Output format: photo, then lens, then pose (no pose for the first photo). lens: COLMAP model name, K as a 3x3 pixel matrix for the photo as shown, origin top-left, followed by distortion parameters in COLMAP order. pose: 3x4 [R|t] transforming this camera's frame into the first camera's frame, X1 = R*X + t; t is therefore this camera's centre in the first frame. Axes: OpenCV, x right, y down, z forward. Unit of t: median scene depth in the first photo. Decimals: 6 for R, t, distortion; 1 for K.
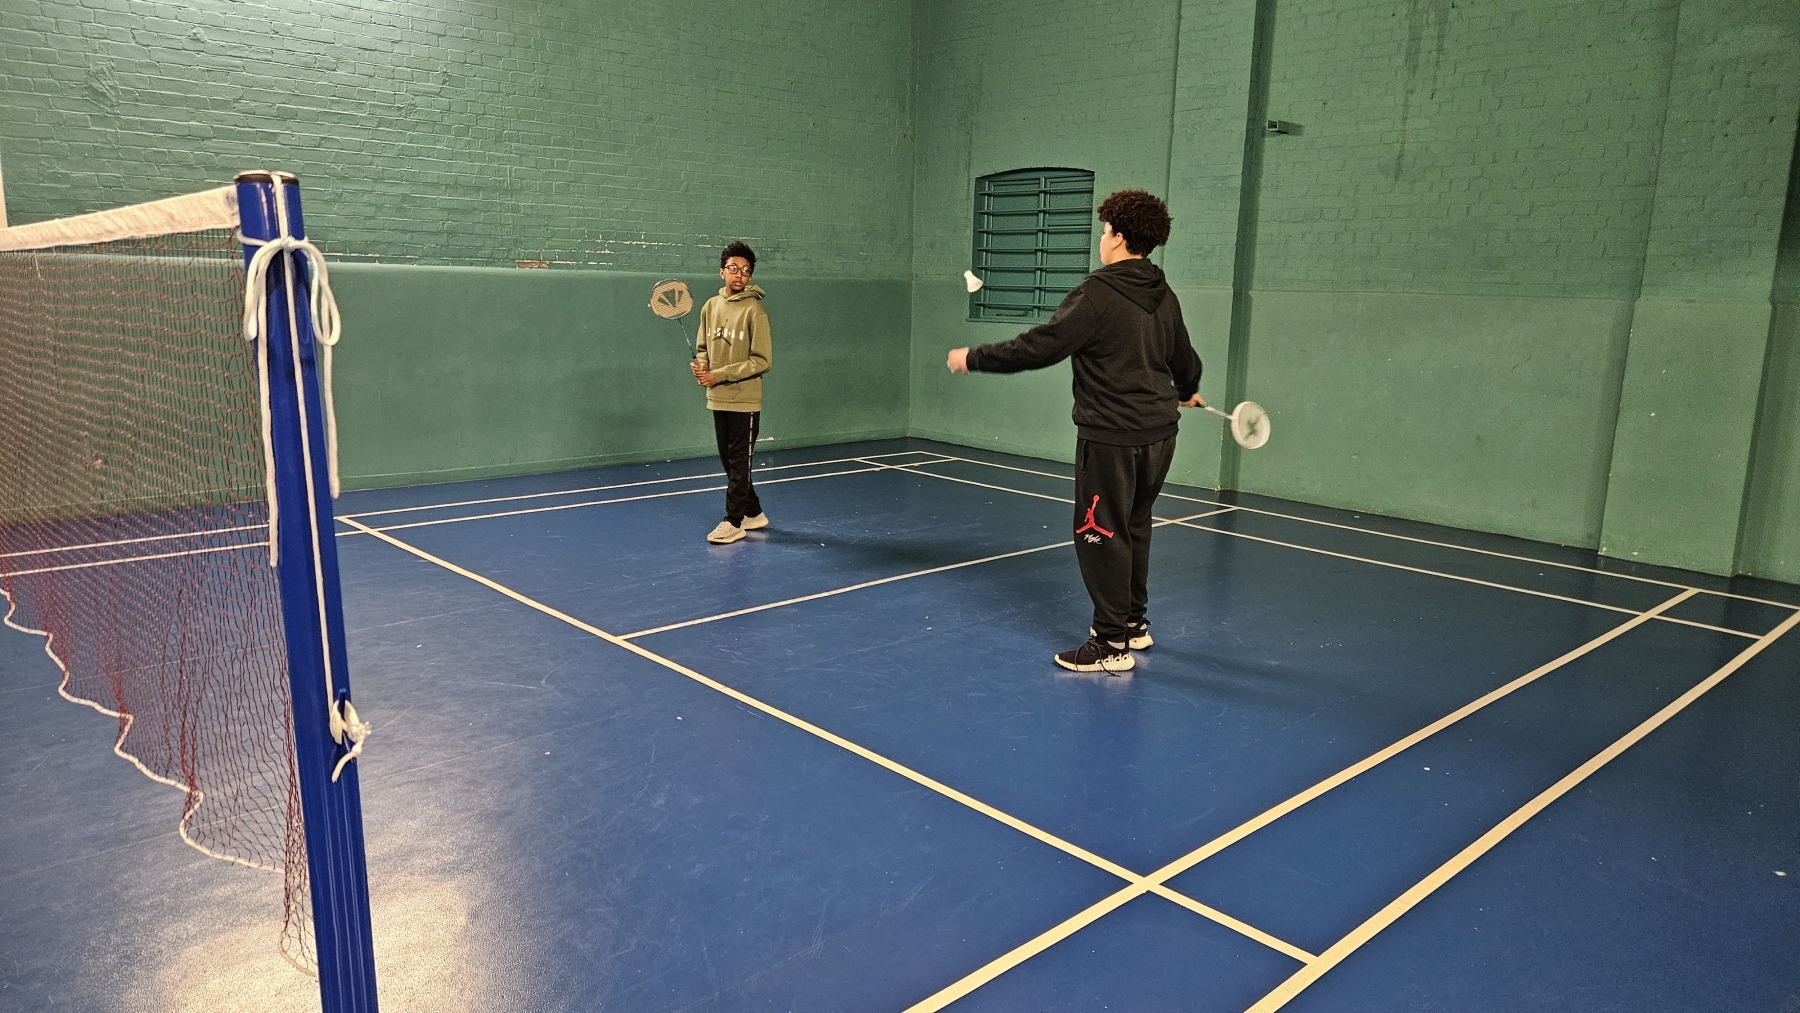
lens RADIAL K [[1170.6, 0, 893.4], [0, 1170.6, 499.5], [0, 0, 1]] dist [0.031833, -0.025239]
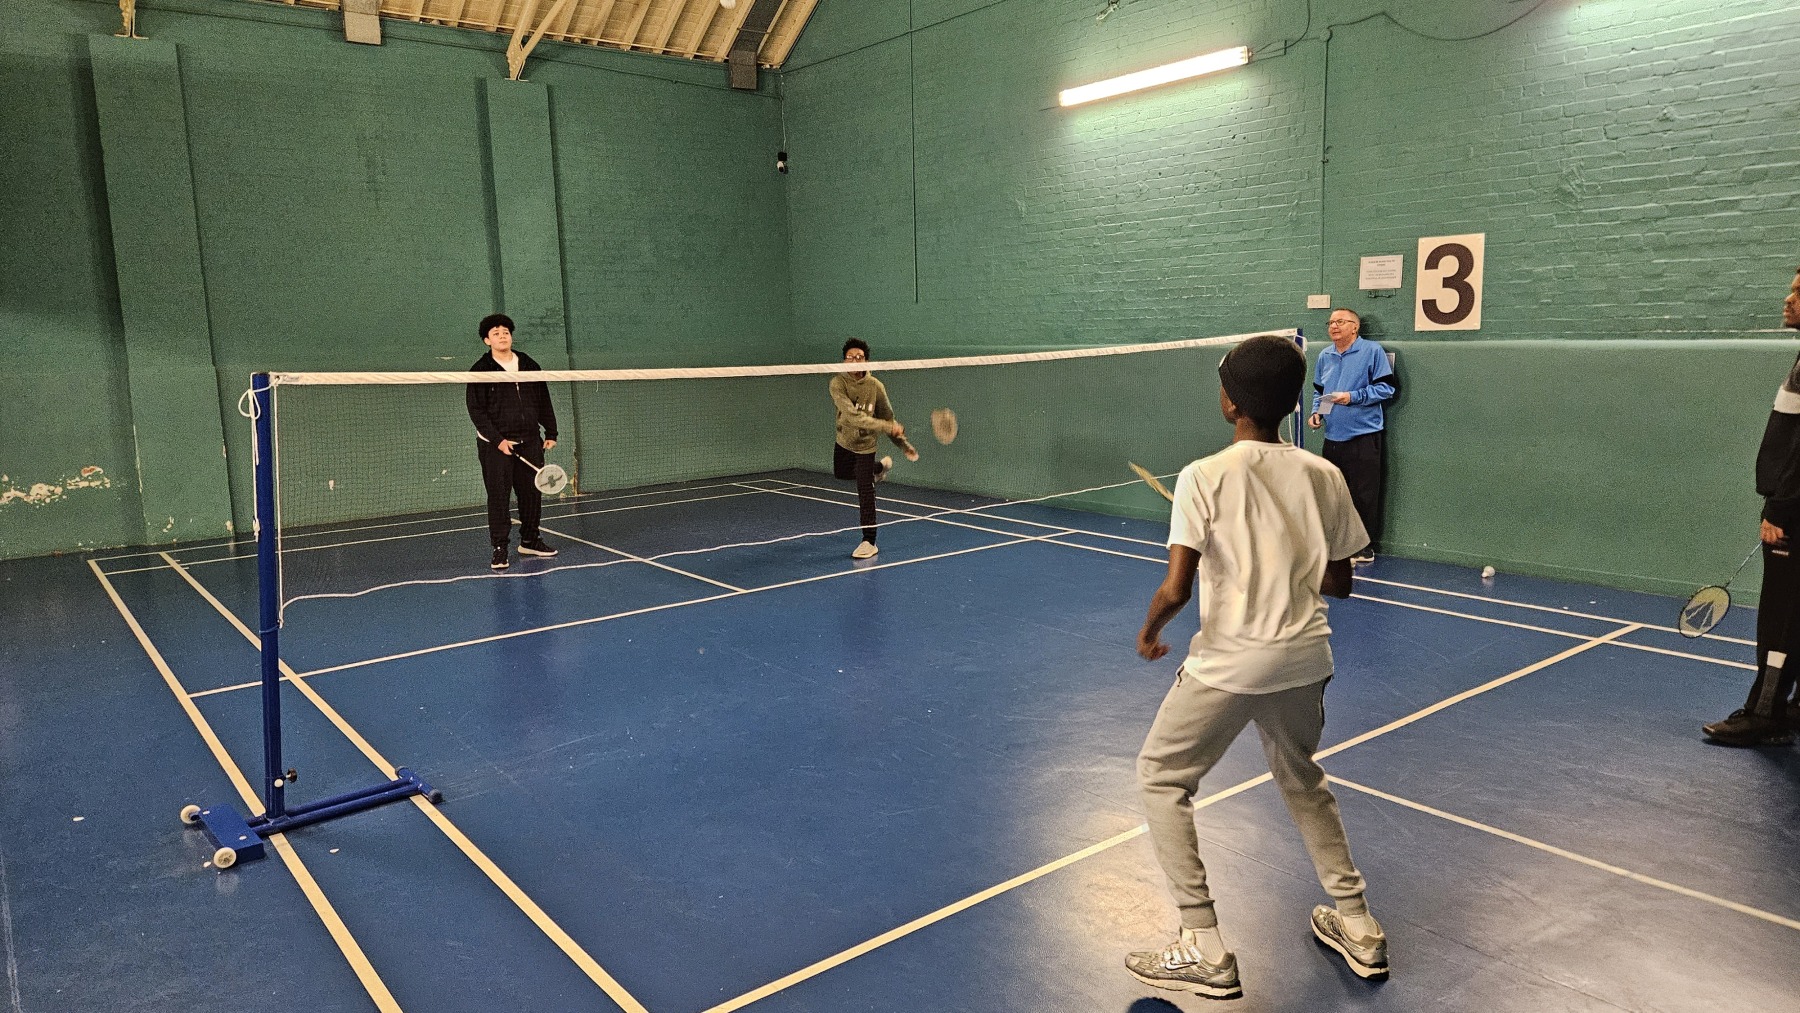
lens RADIAL K [[1170.6, 0, 891.7], [0, 1170.6, 525.8], [0, 0, 1]] dist [0.031833, -0.025239]
pose [[-0.065820, 0.133919, -0.988804, 0.468086], [-0.174226, 0.974188, 0.143537, -0.088481], [0.982503, 0.181723, -0.040789, 0.467161]]
